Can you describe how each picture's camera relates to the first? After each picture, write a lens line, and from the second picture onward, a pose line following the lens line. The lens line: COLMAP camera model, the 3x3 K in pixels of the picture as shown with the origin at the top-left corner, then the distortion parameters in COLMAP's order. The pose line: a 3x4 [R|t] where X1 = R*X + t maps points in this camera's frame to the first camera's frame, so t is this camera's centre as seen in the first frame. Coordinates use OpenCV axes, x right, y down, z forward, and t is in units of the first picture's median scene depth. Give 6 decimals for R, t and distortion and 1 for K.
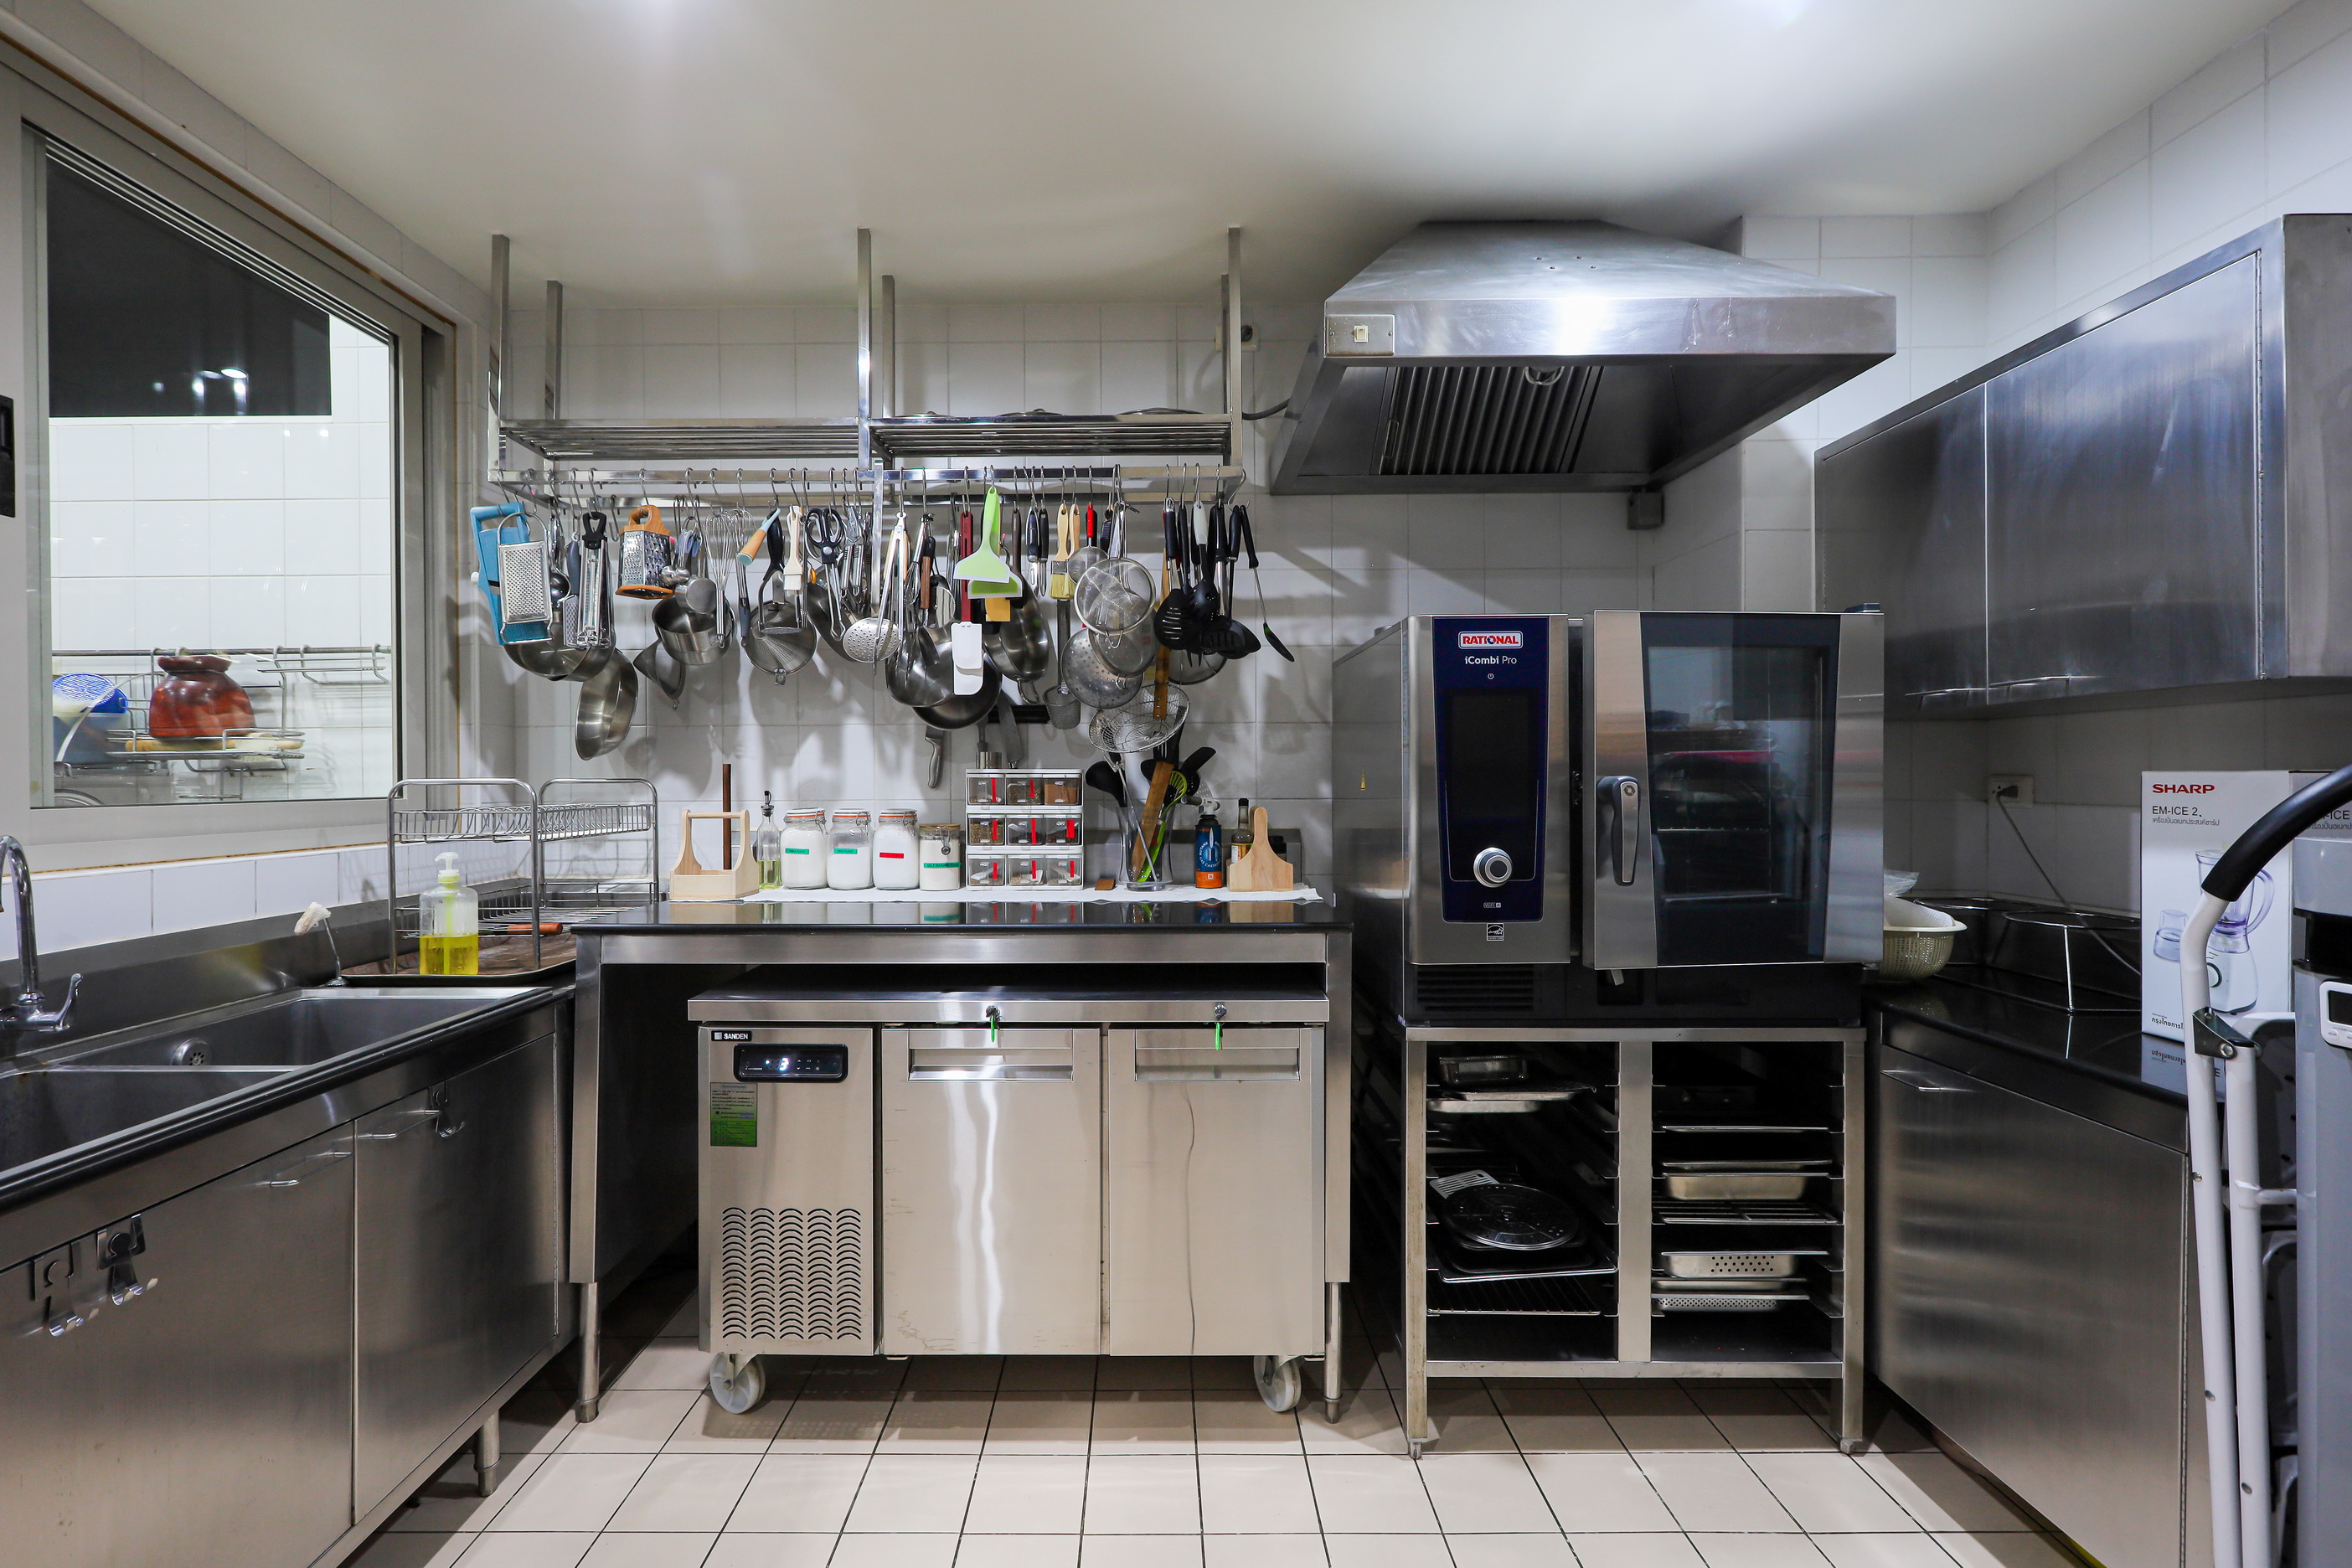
lens RADIAL K [[1034.2, 0, 1176.6], [0, 1034.2, 780.5], [0, 0, 1]] dist [-0.015188, 0.001068]
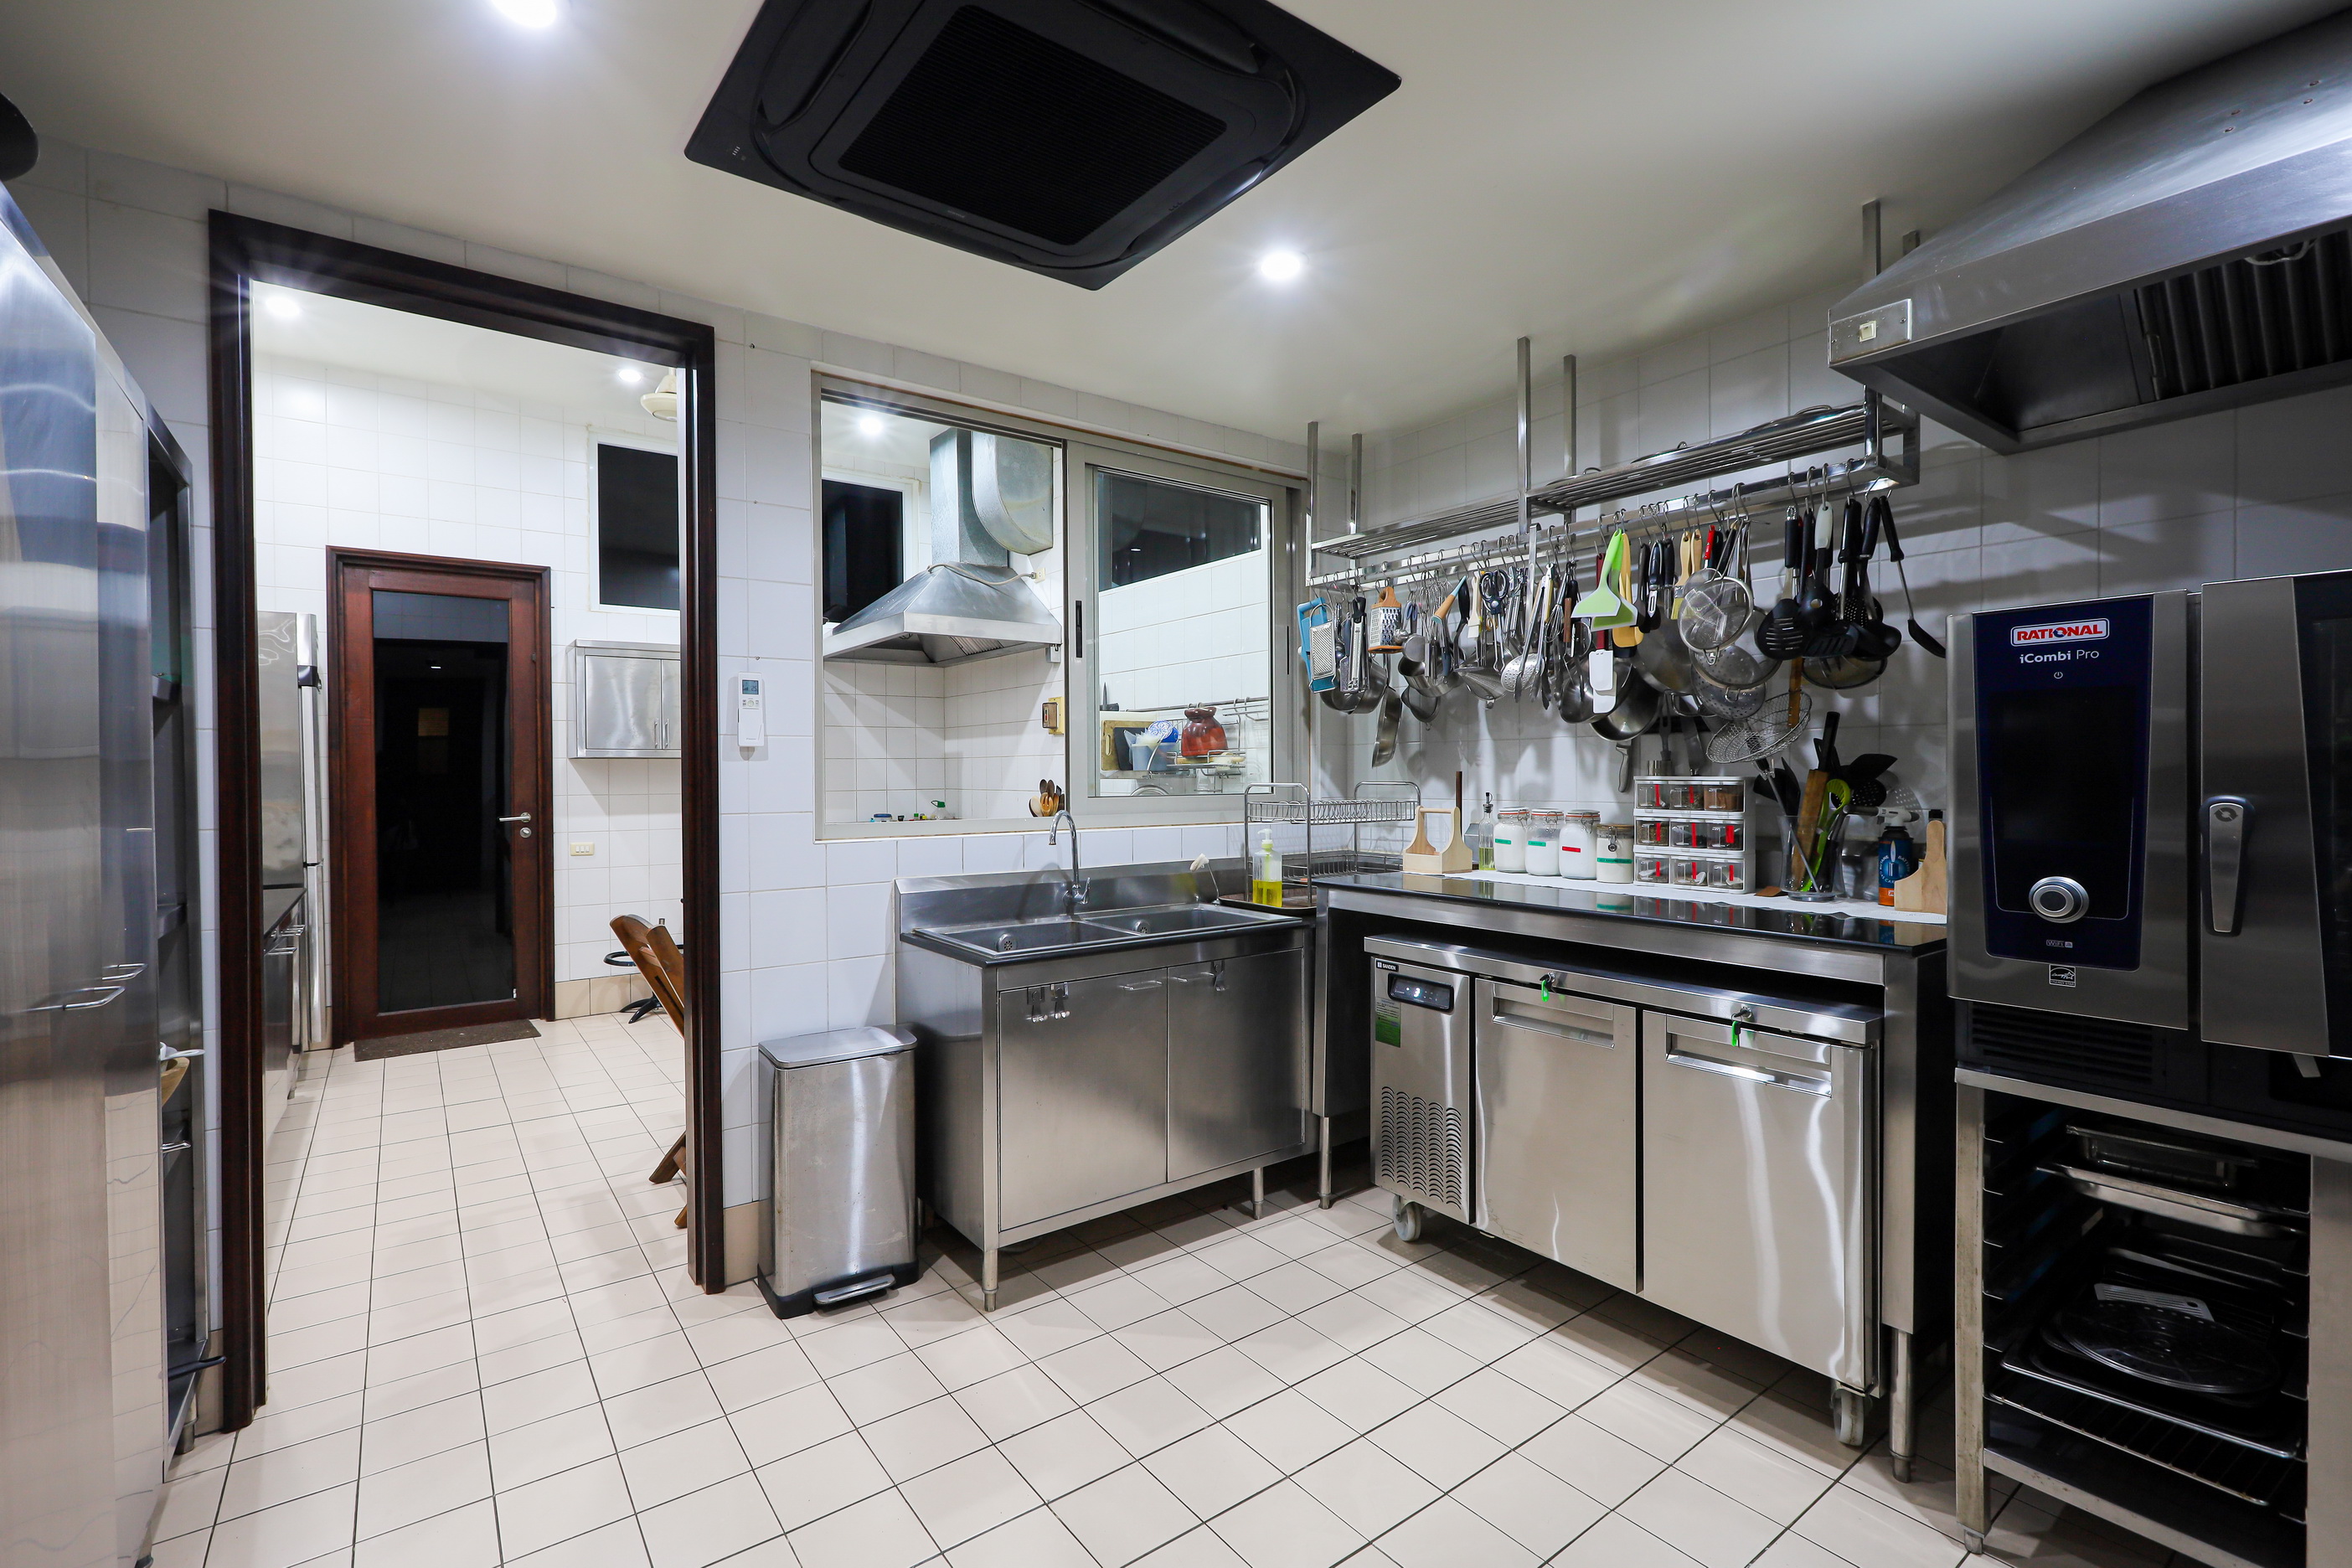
lens RADIAL K [[1034.2, 0, 1167.1], [0, 1034.2, 783.8], [0, 0, 1]] dist [-0.015188, 0.001068]
pose [[0.590021, 0.009080, -0.807337, 0.455345], [0.000416, 0.999933, 0.011550, -0.017749], [0.807388, -0.007150, 0.589978, -0.073037]]
